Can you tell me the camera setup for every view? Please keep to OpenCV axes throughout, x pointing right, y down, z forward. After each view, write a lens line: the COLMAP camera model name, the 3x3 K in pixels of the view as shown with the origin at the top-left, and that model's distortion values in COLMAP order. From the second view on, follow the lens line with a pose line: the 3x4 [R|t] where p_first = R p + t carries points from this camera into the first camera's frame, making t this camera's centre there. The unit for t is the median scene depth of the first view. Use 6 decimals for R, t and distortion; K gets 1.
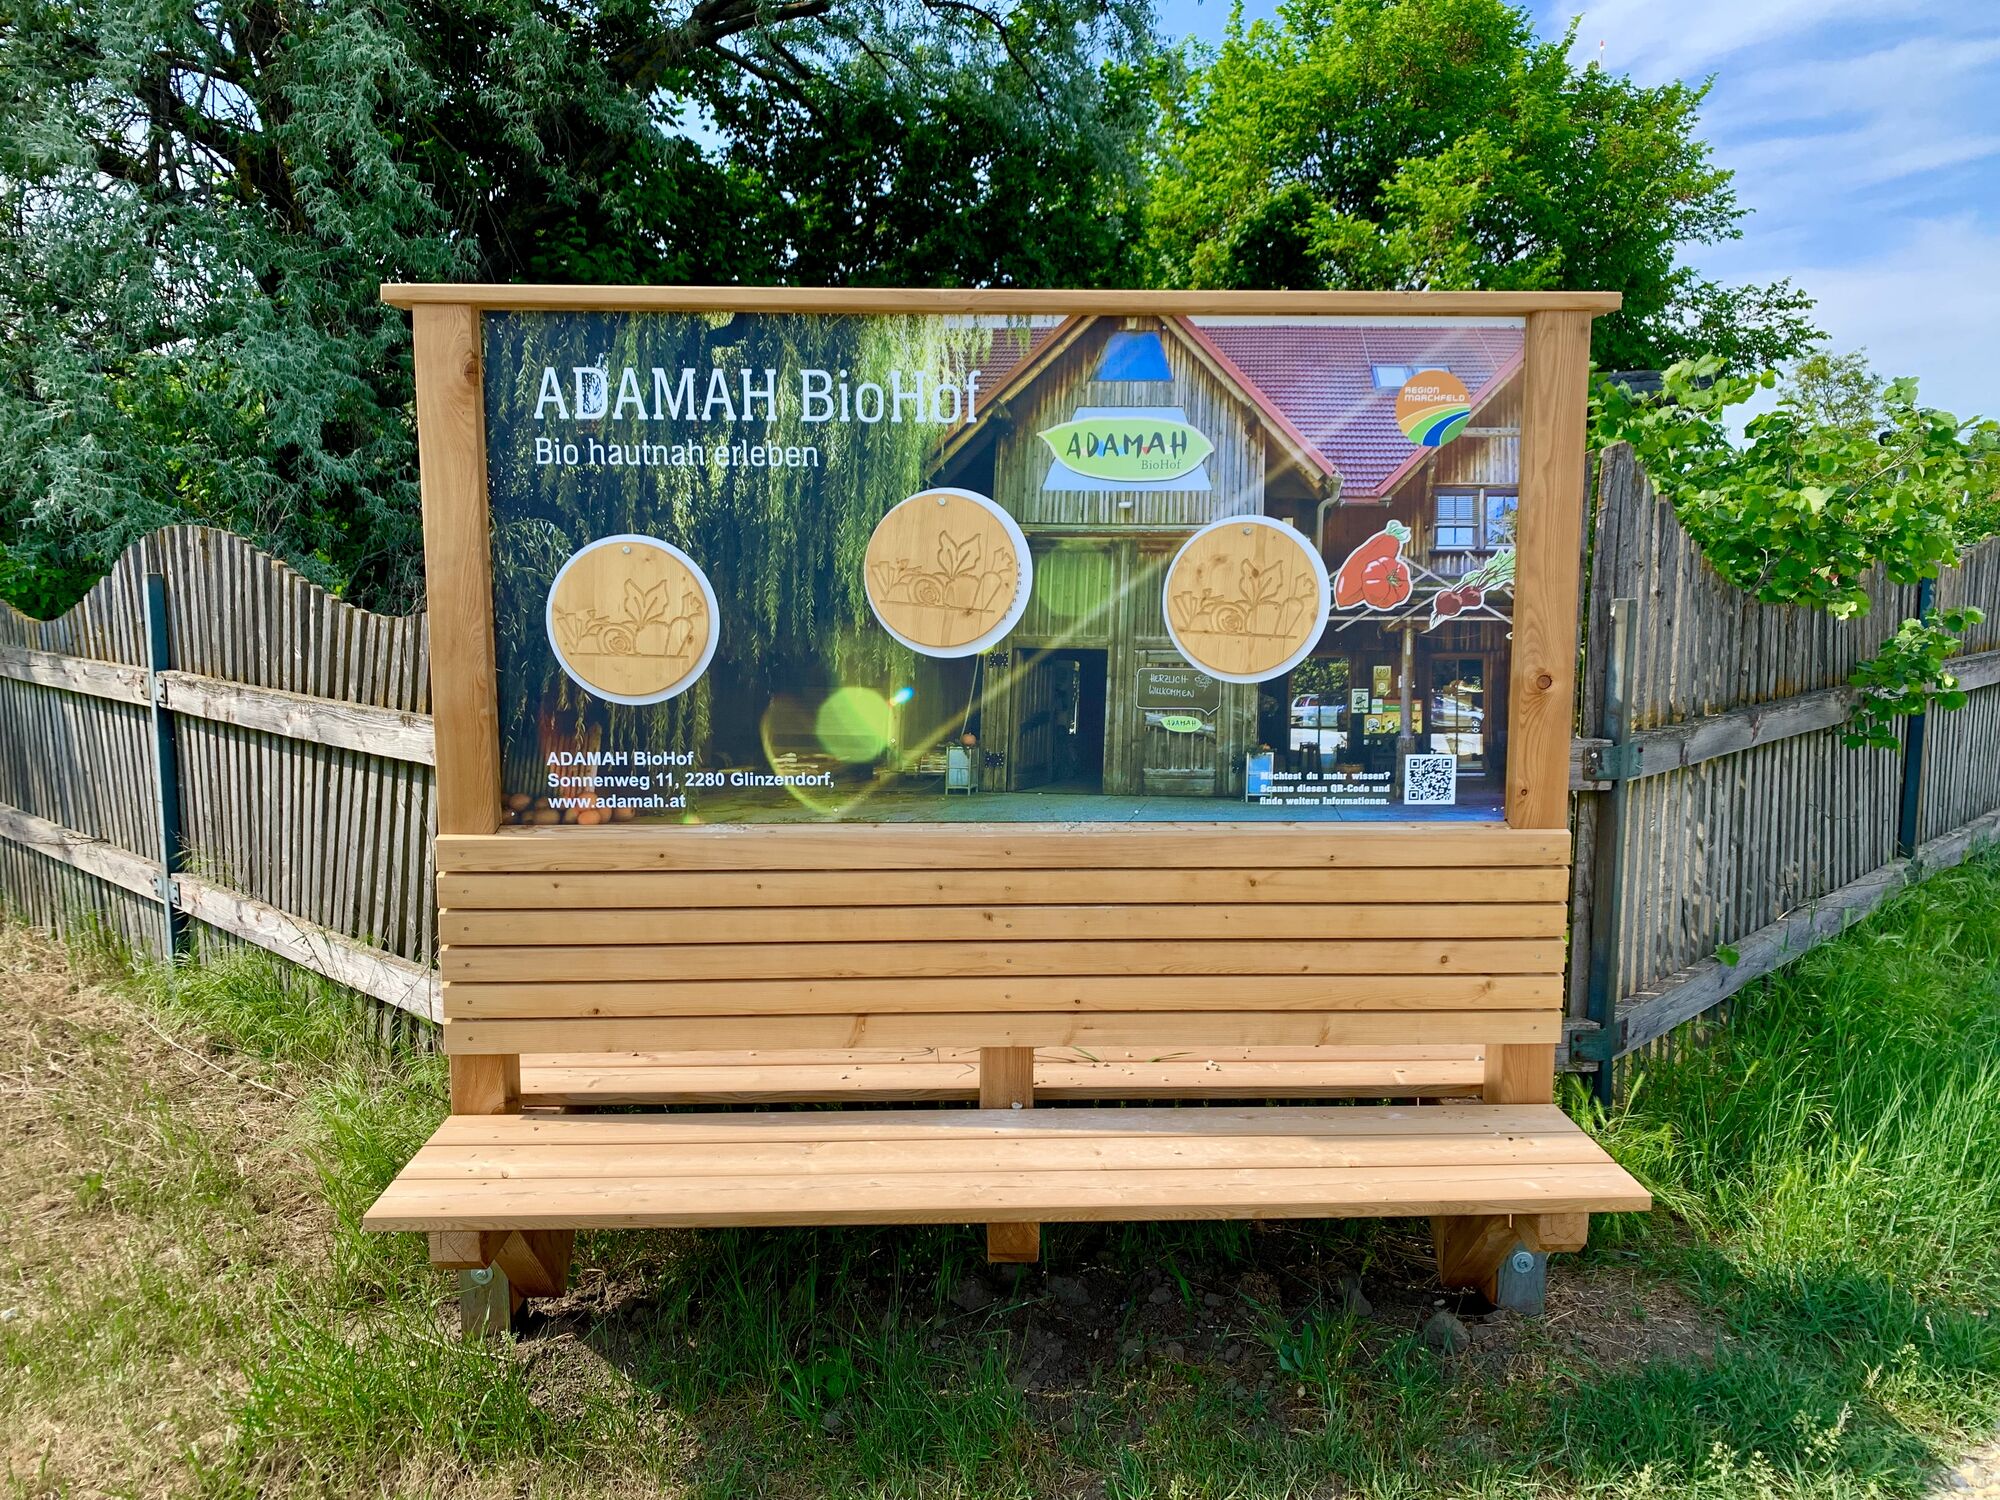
lens RADIAL K [[1527.1, 0, 989.3], [0, 1527.1, 749.6], [0, 0, 1]] dist [0.044053, -0.004457]
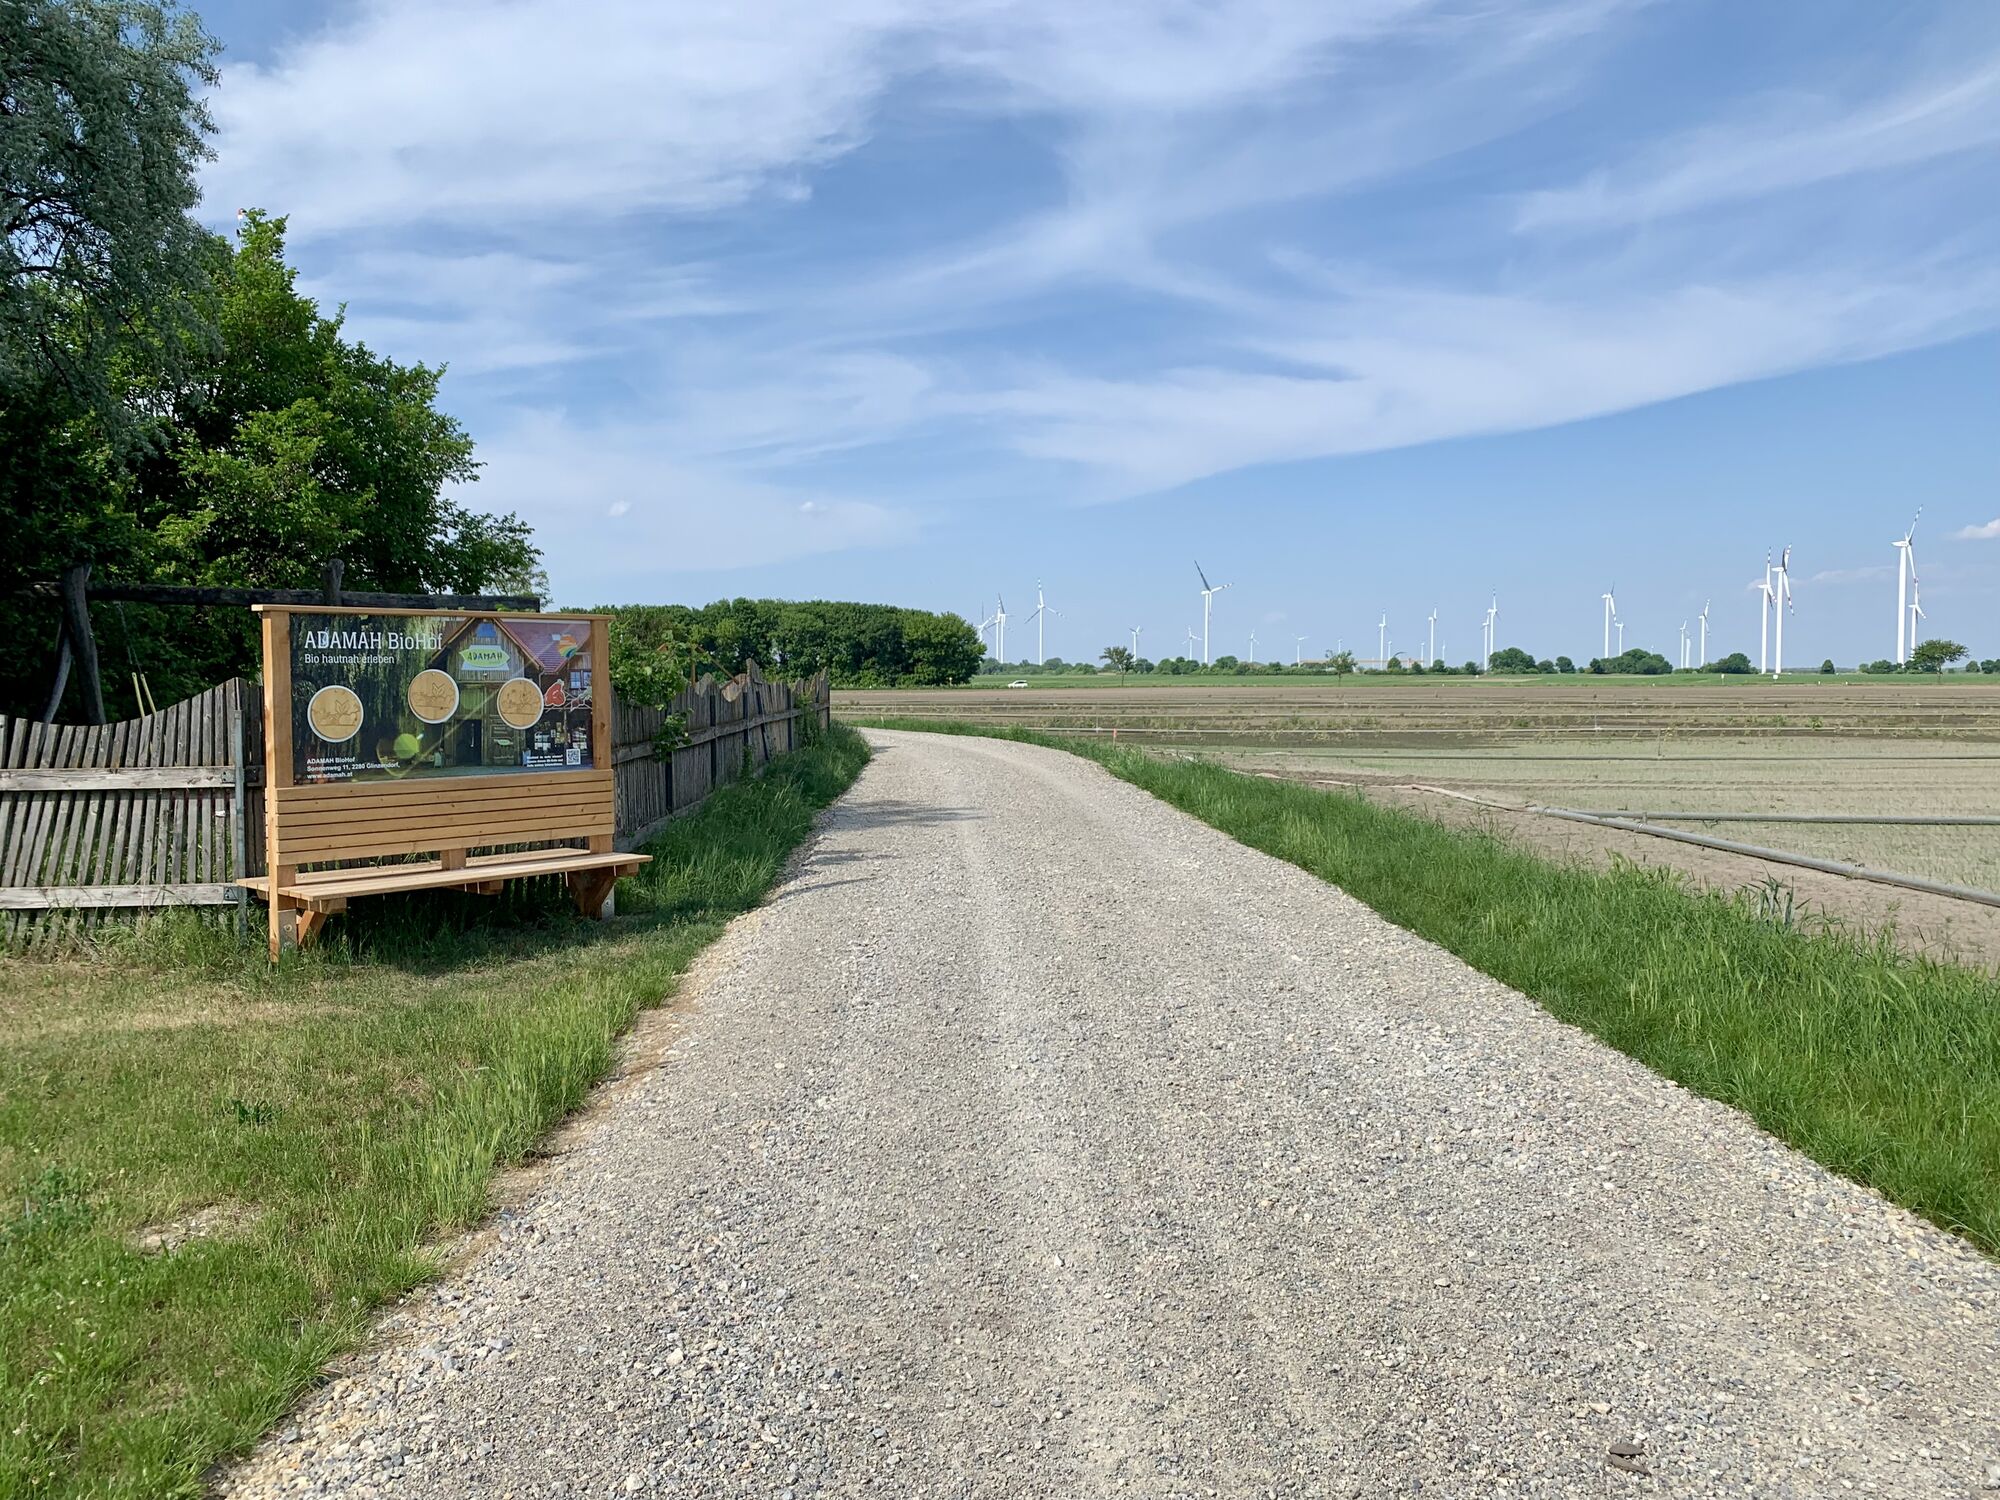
lens RADIAL K [[1527.1, 0, 989.3], [0, 1527.1, 749.6], [0, 0, 1]] dist [0.044053, -0.004457]
pose [[0.693870, -0.041118, 0.718925, -1.495510], [0.112760, 0.992257, -0.052079, 0.283239], [-0.711217, 0.117202, 0.693134, -1.968090]]
